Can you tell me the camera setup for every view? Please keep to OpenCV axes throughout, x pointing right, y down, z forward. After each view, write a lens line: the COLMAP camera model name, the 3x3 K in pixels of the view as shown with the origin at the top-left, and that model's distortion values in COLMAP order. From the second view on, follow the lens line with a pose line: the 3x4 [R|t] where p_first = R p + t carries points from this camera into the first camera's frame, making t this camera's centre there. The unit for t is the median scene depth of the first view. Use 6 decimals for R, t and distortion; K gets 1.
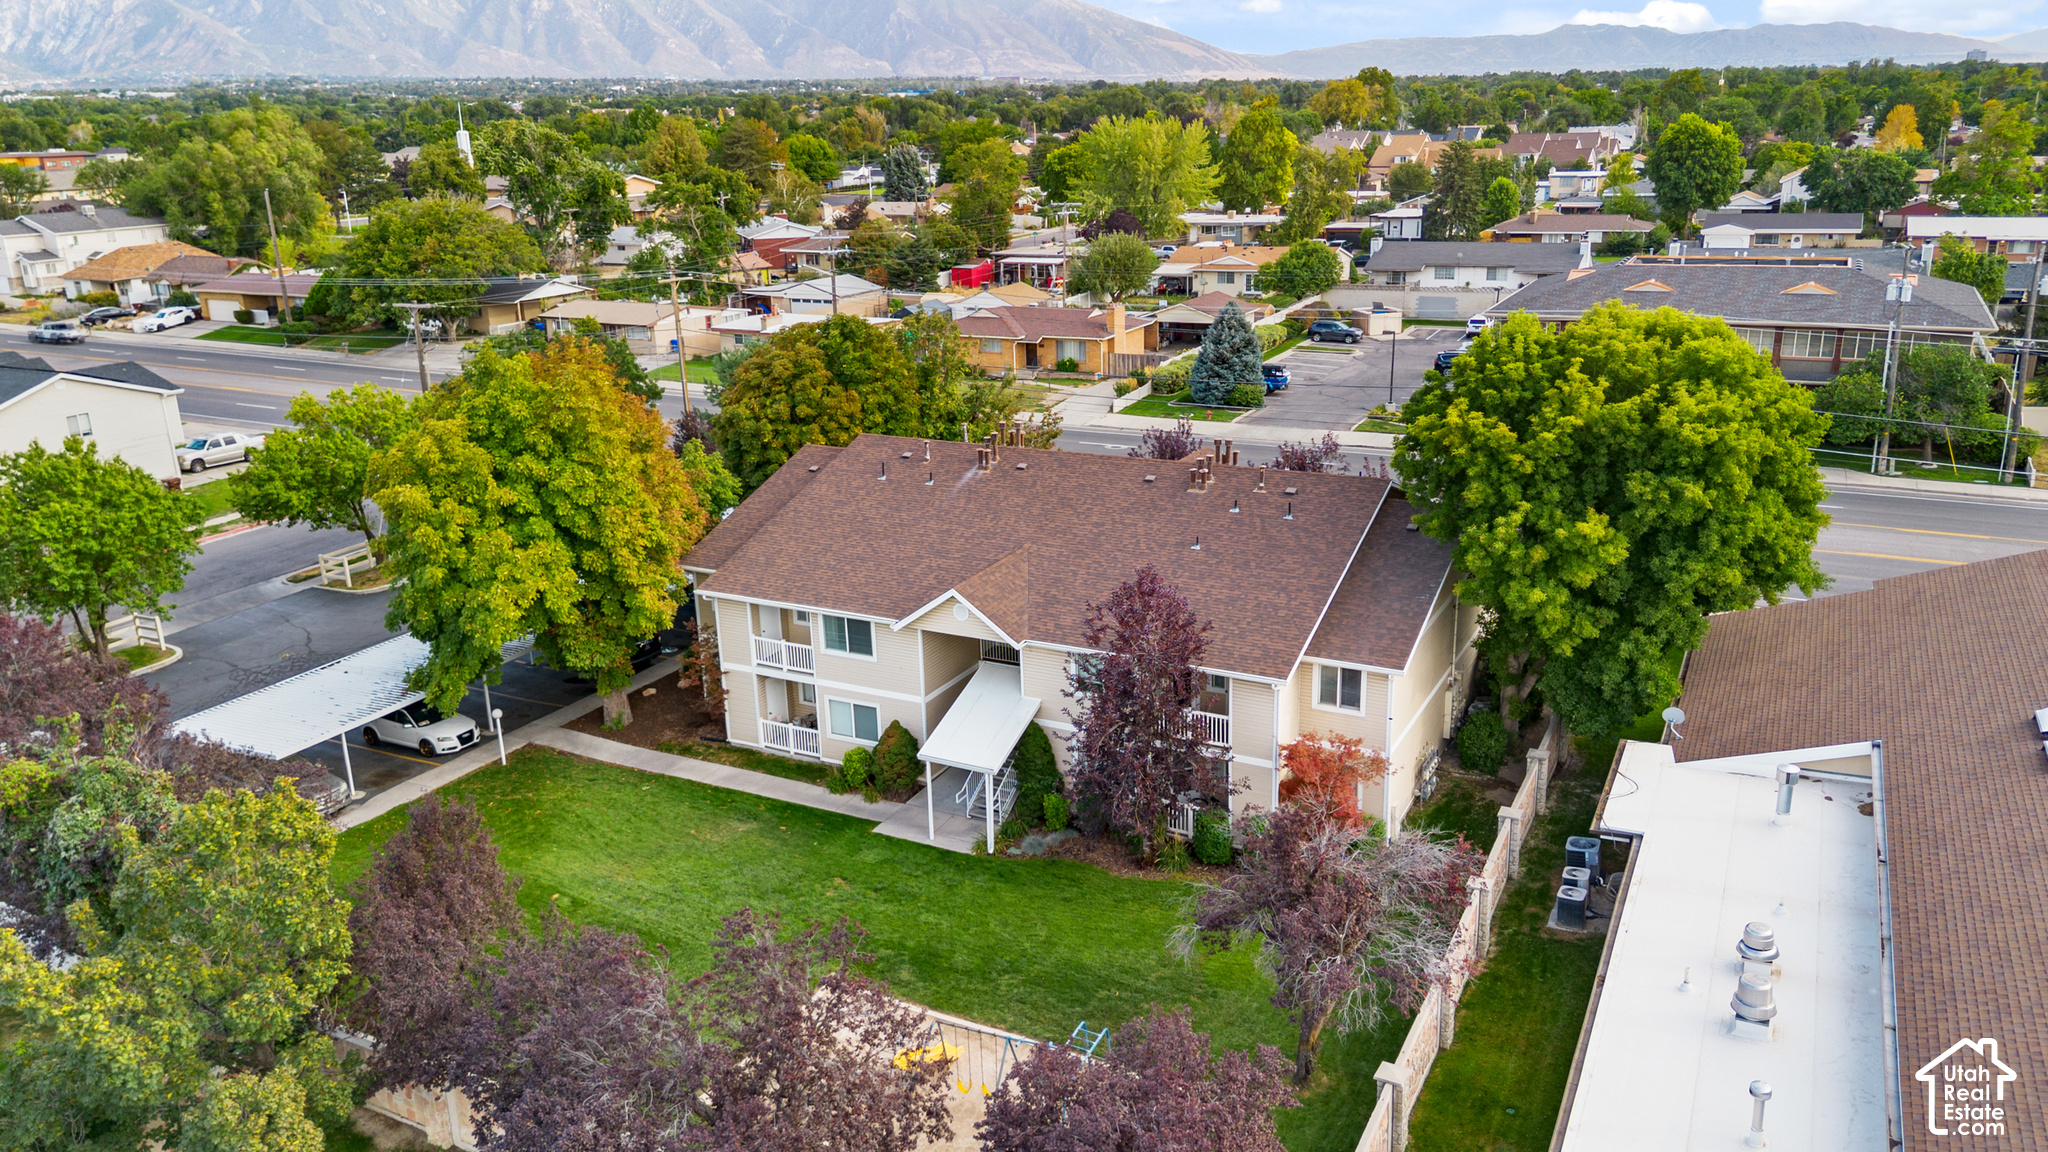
lens RADIAL K [[1467.0, 0, 1014.1], [0, 1467.0, 602.7], [0, 0, 1]] dist [0.082691, -0.085774]
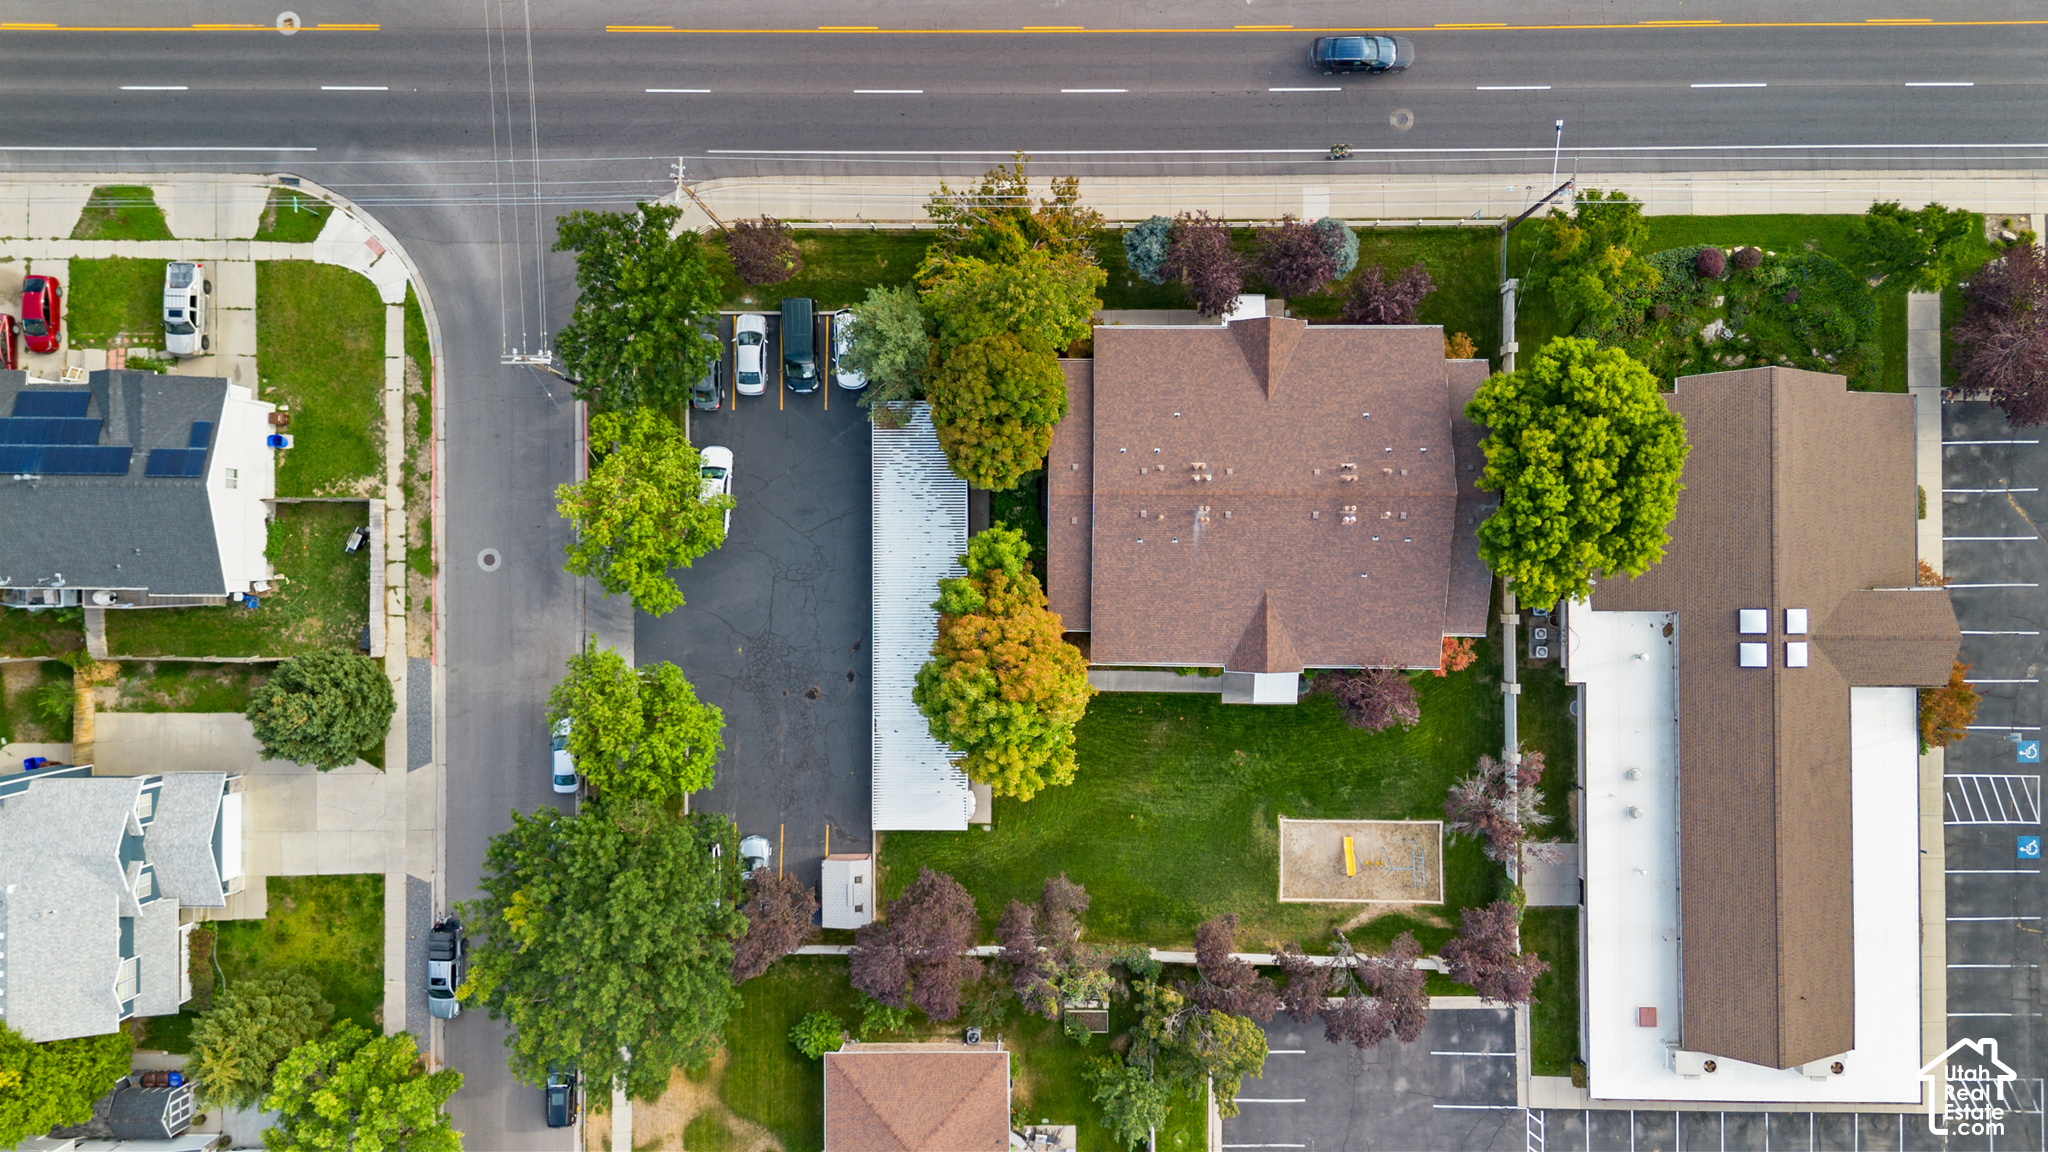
lens RADIAL K [[1467.0, 0, 1014.1], [0, 1467.0, 602.7], [0, 0, 1]] dist [0.082691, -0.085774]
pose [[0.885330, -0.464962, -0.000760, -0.257349], [0.145854, 0.276167, 0.949978, -1.694678], [-0.441494, -0.841155, 0.312316, 0.536993]]
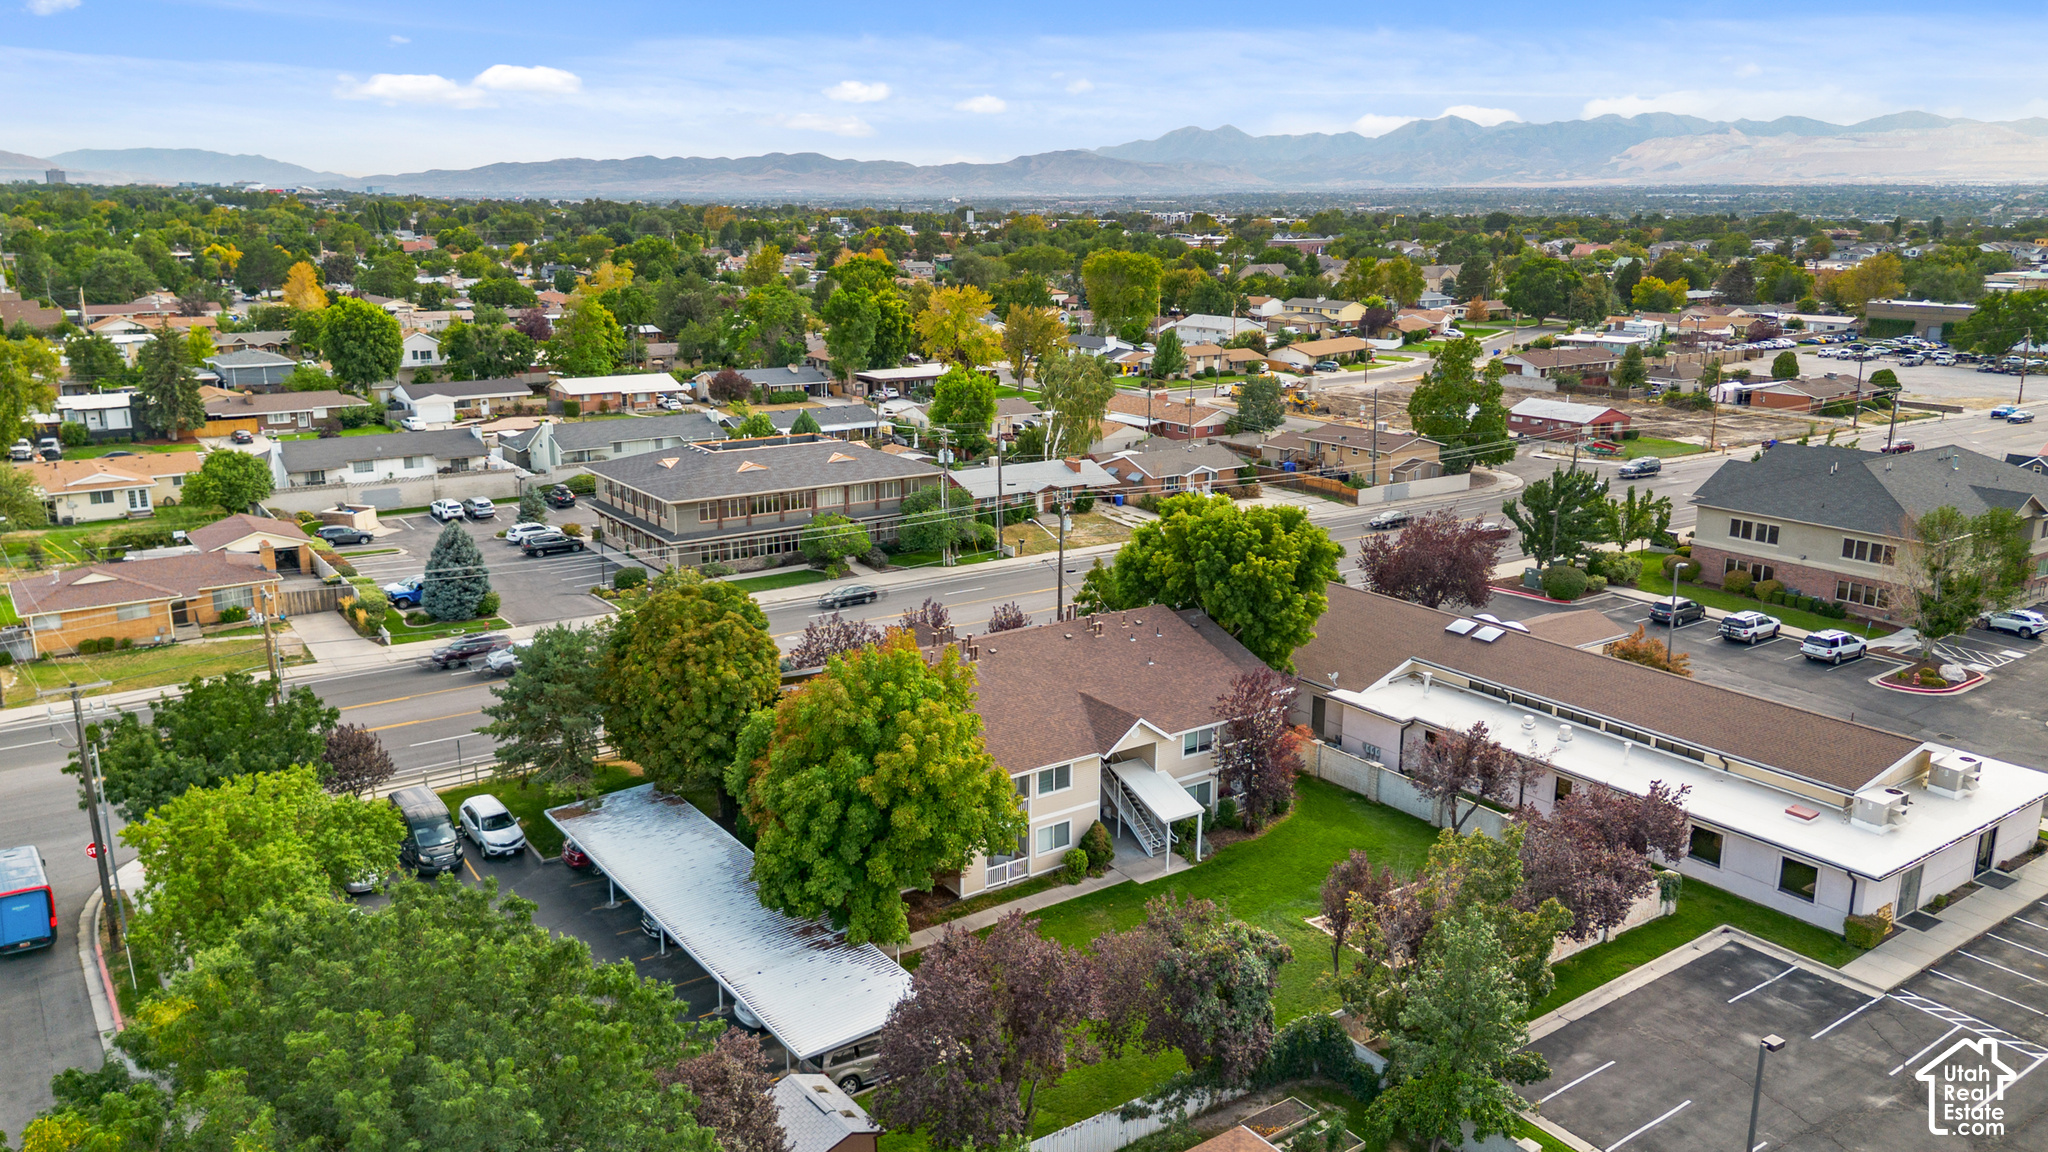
lens RADIAL K [[1529.8, 0, 1055.5], [0, 1529.8, 568.3], [0, 0, 1]] dist [0.094078, -0.120533]
pose [[0.436188, -0.180097, 0.881649, -1.350446], [0.265949, 0.961800, 0.064894, -0.265200], [-0.859658, 0.206168, 0.467422, 0.219032]]
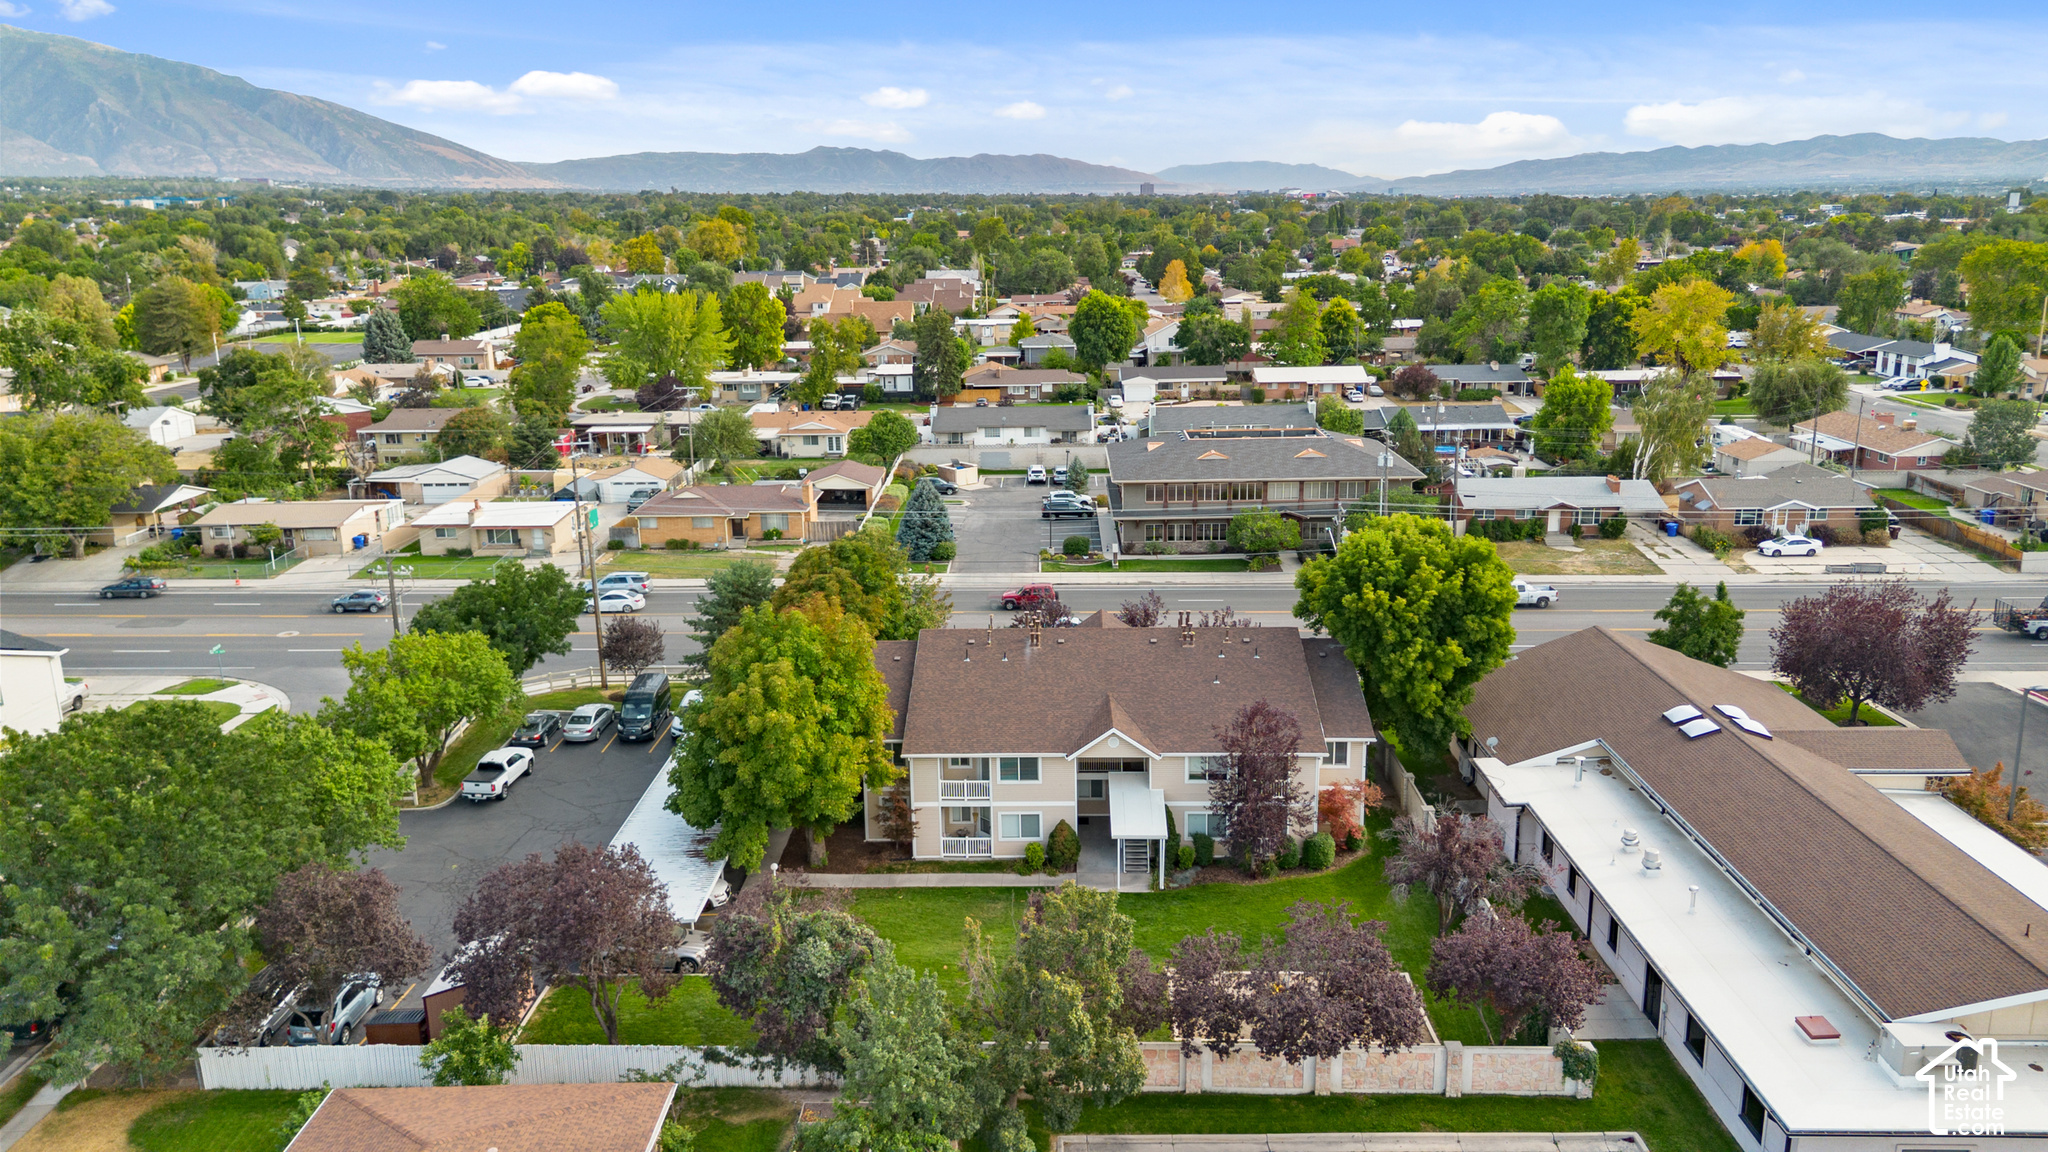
lens RADIAL K [[1467.0, 0, 1014.1], [0, 1467.0, 602.7], [0, 0, 1]] dist [0.082691, -0.085774]
pose [[0.894978, -0.104068, 0.433802, -0.710955], [0.132139, 0.990614, -0.034970, -0.090007], [-0.426091, 0.088620, 0.900329, -0.351572]]
